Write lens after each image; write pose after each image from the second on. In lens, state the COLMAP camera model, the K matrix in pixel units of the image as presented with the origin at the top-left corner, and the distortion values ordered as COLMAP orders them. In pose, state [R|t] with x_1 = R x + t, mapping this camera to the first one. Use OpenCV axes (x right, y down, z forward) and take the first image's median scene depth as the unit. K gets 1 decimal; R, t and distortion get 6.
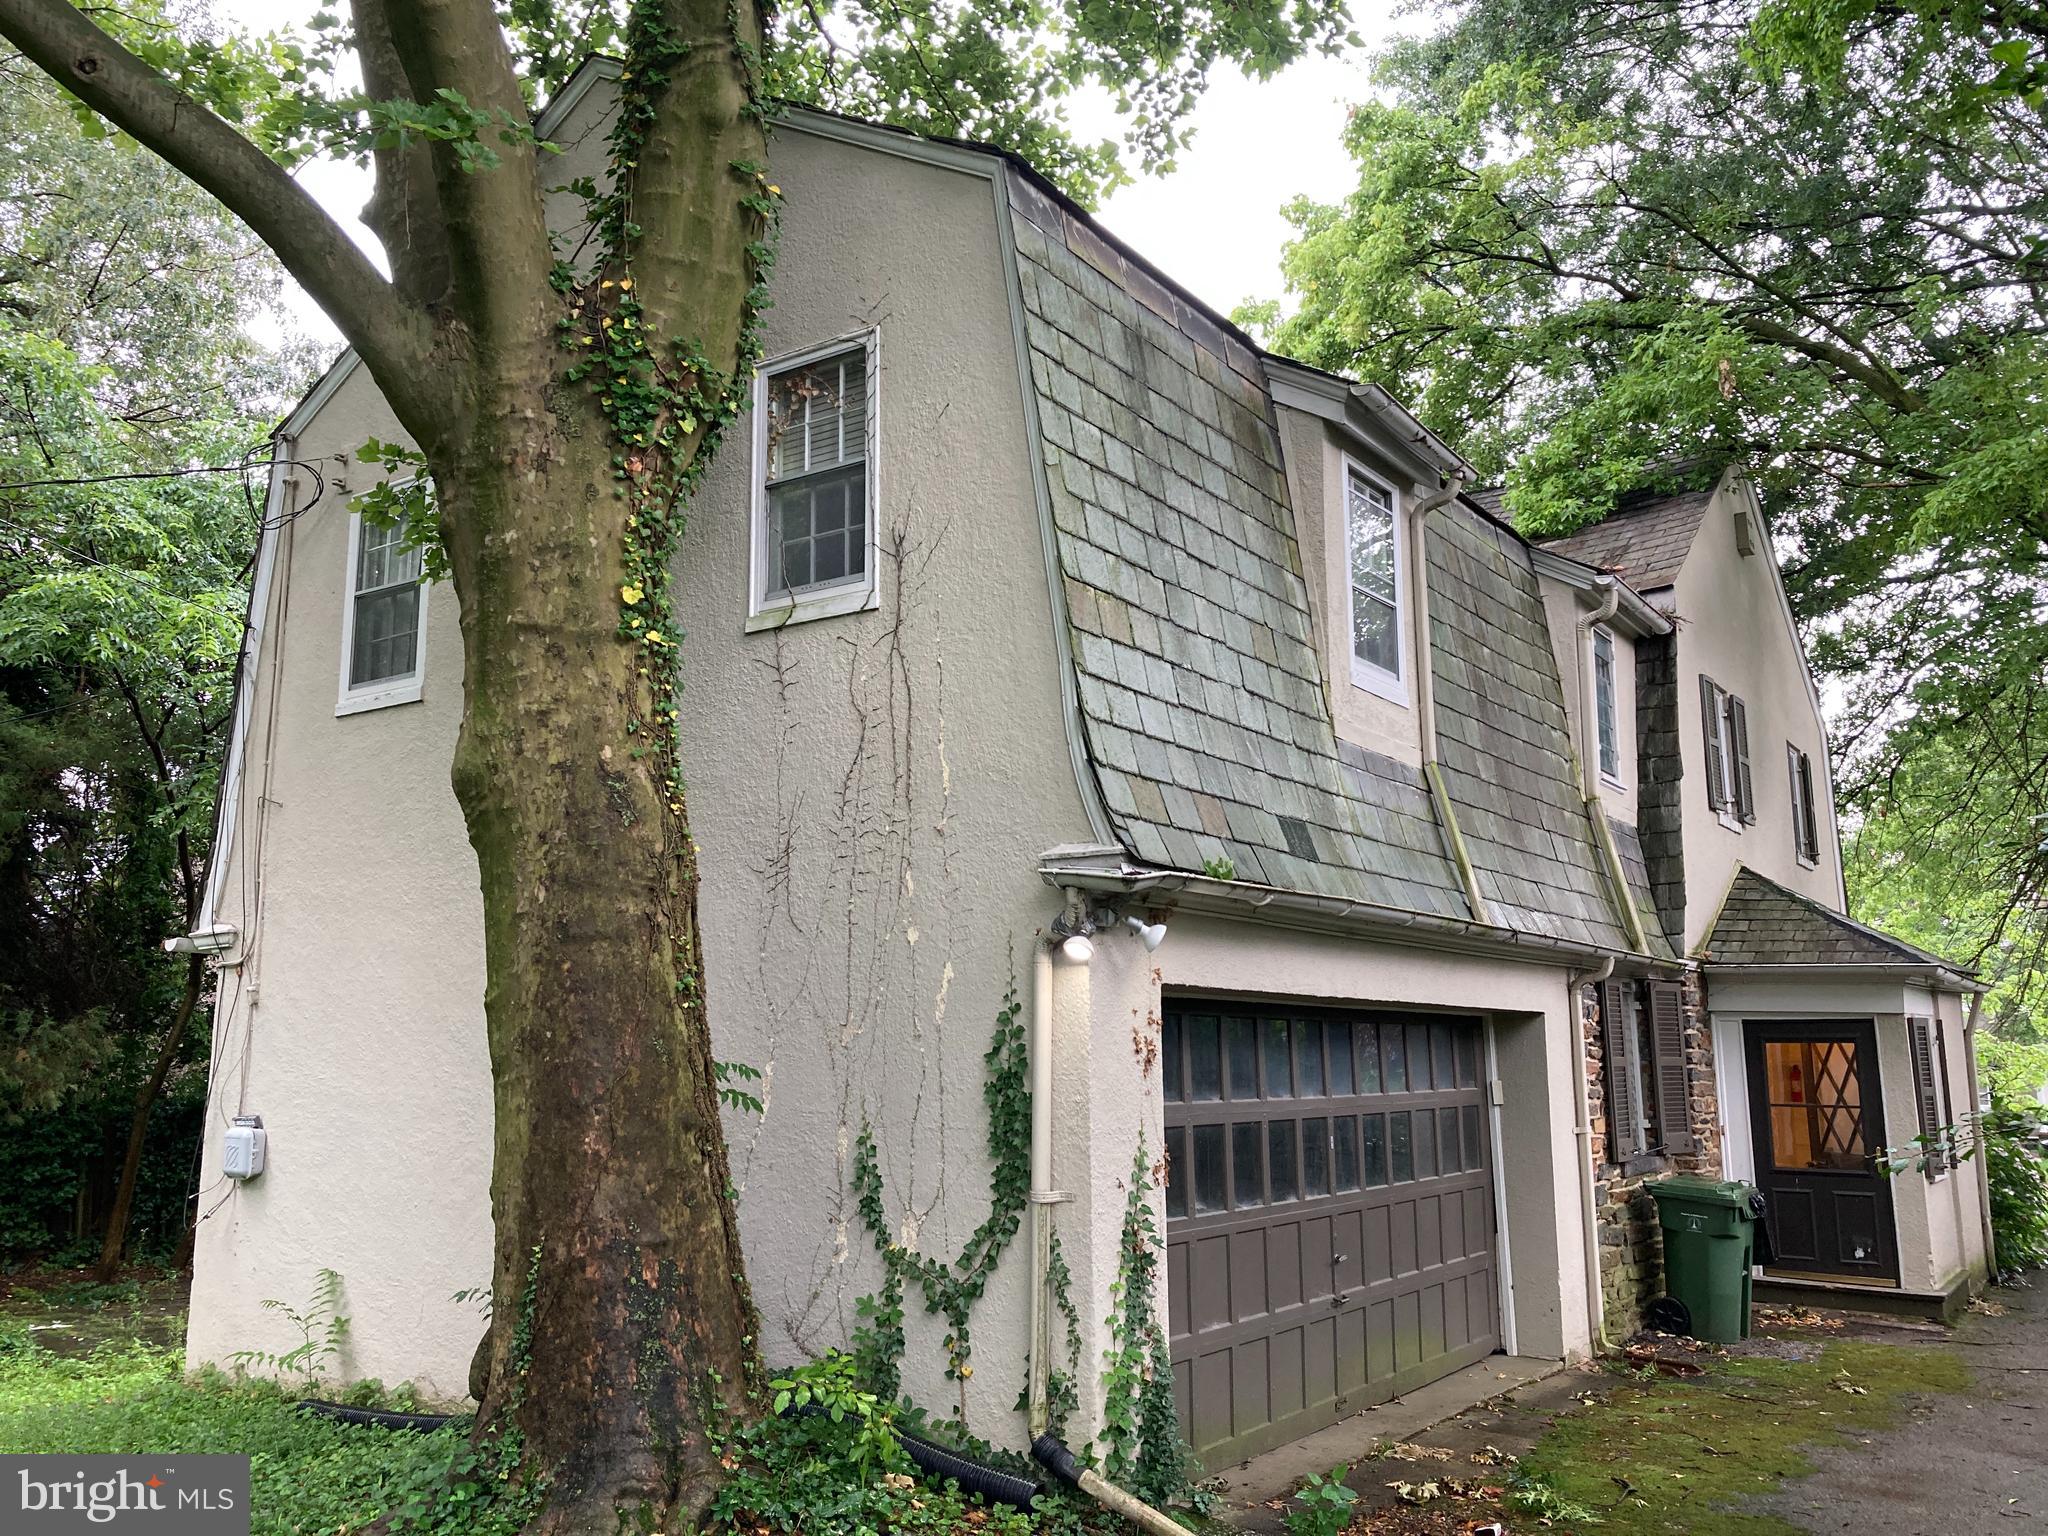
lens RADIAL K [[1669.8, 0, 1024.0], [0, 1669.8, 768.0], [0, 0, 1]] dist [0.027515, -0.011805]
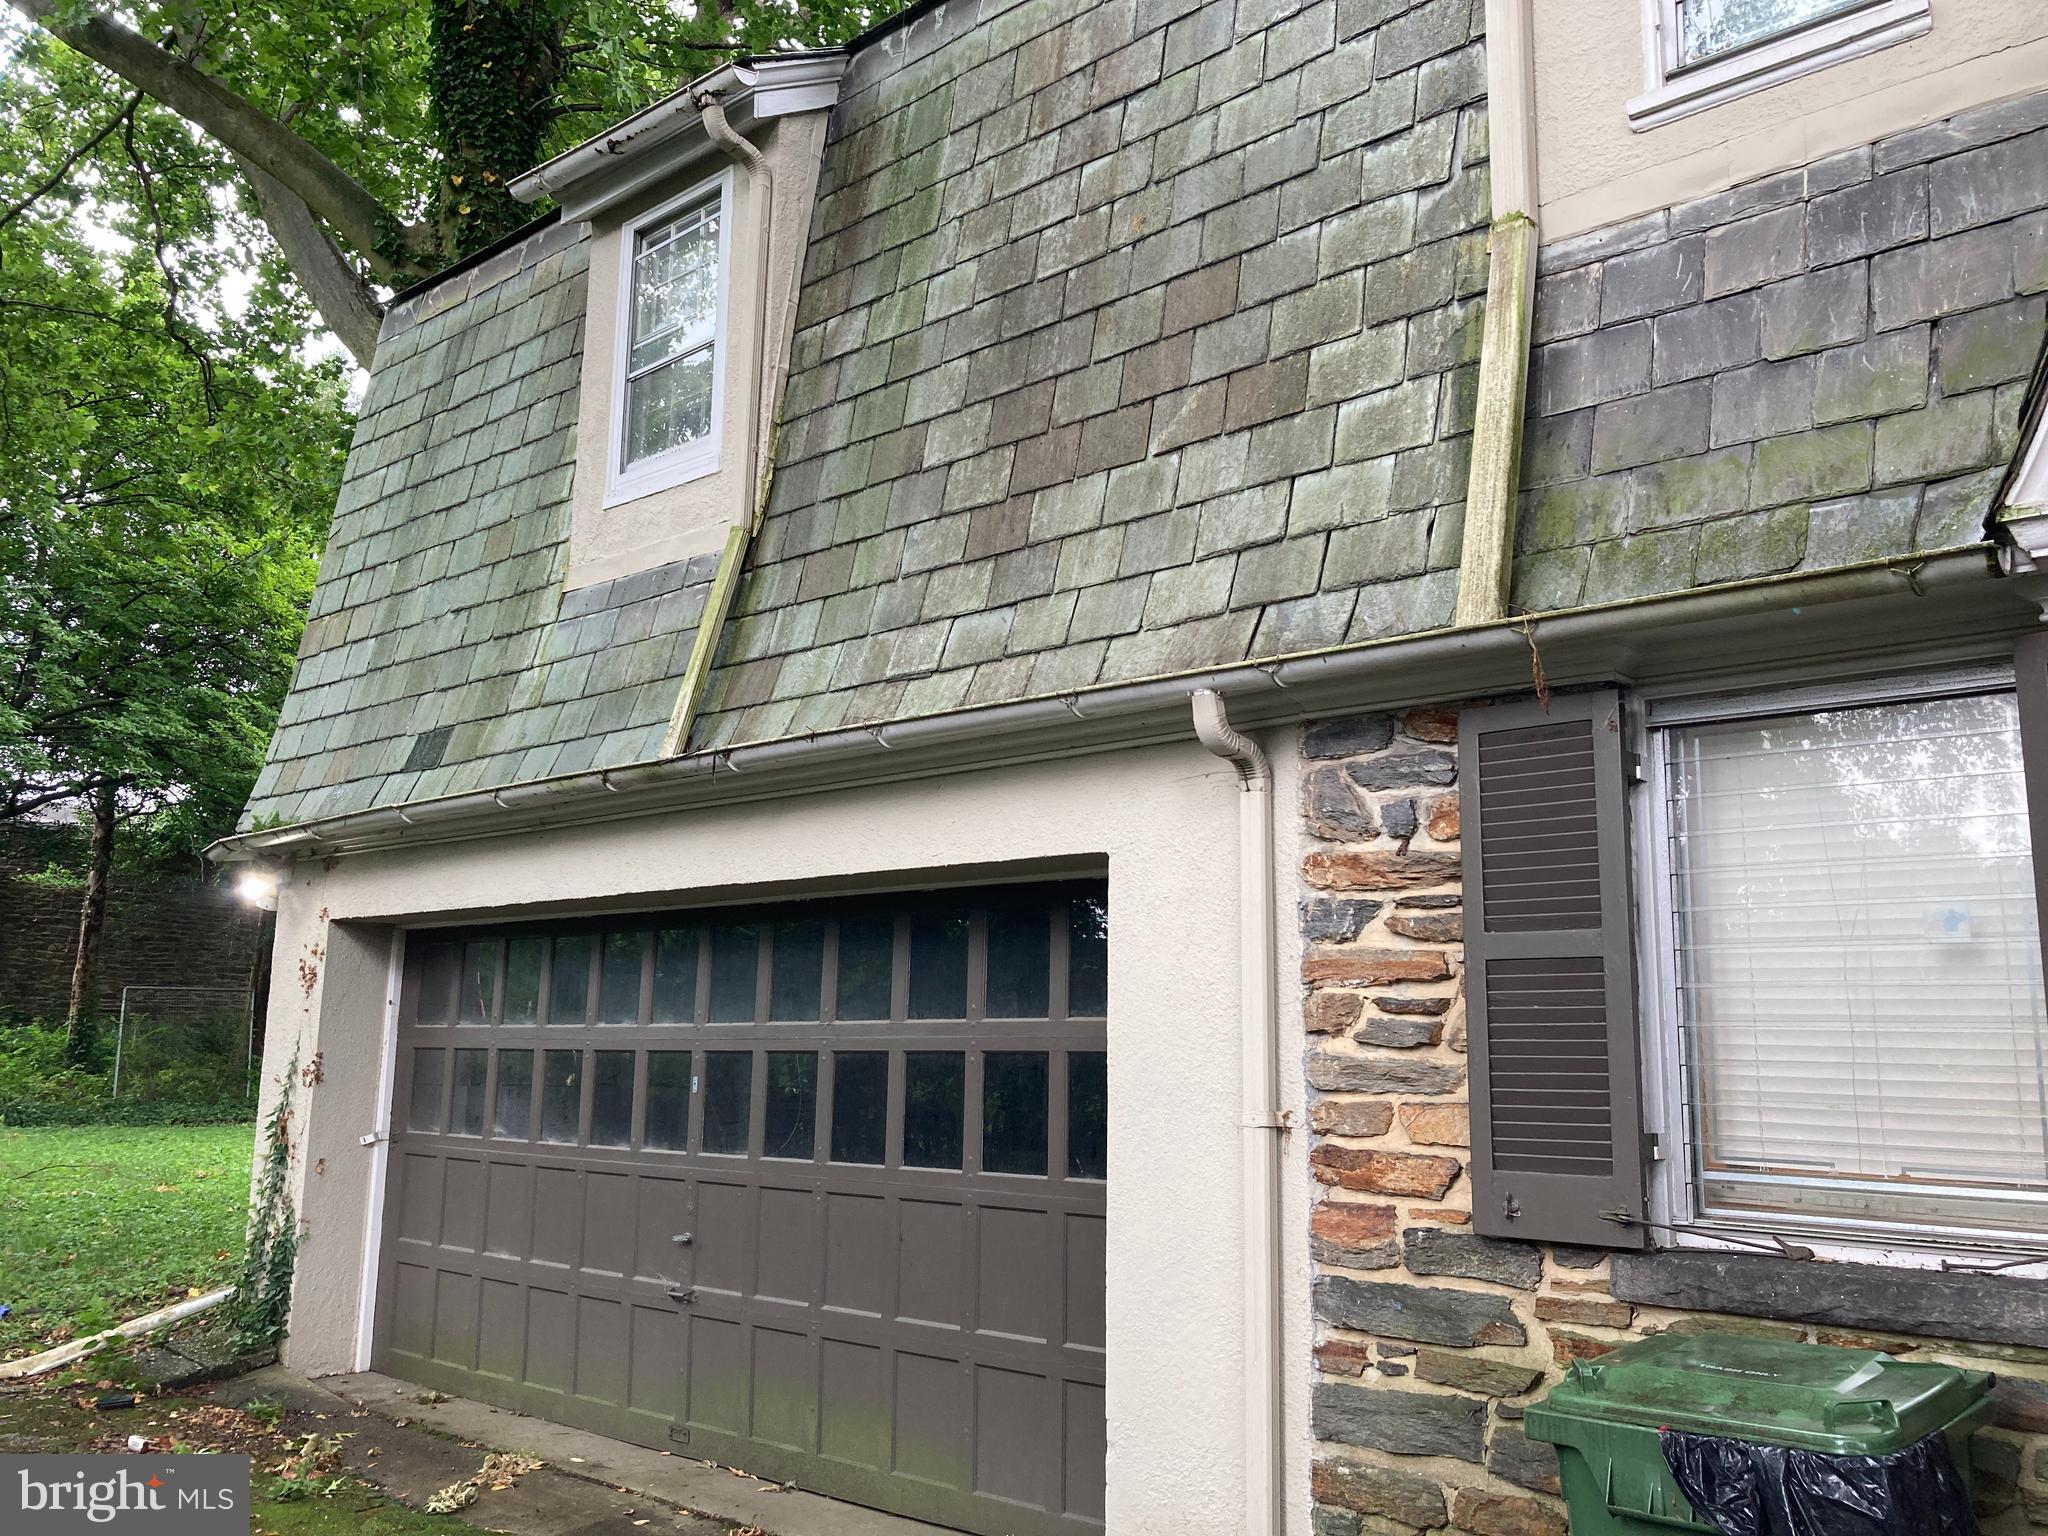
lens RADIAL K [[1669.8, 0, 1024.0], [0, 1669.8, 768.0], [0, 0, 1]] dist [0.027515, -0.011805]
pose [[-0.106938, -0.173543, -0.979003, 0.978940], [0.150311, 0.970510, -0.188457, 0.262510], [0.982838, -0.167309, -0.077699, 1.291877]]
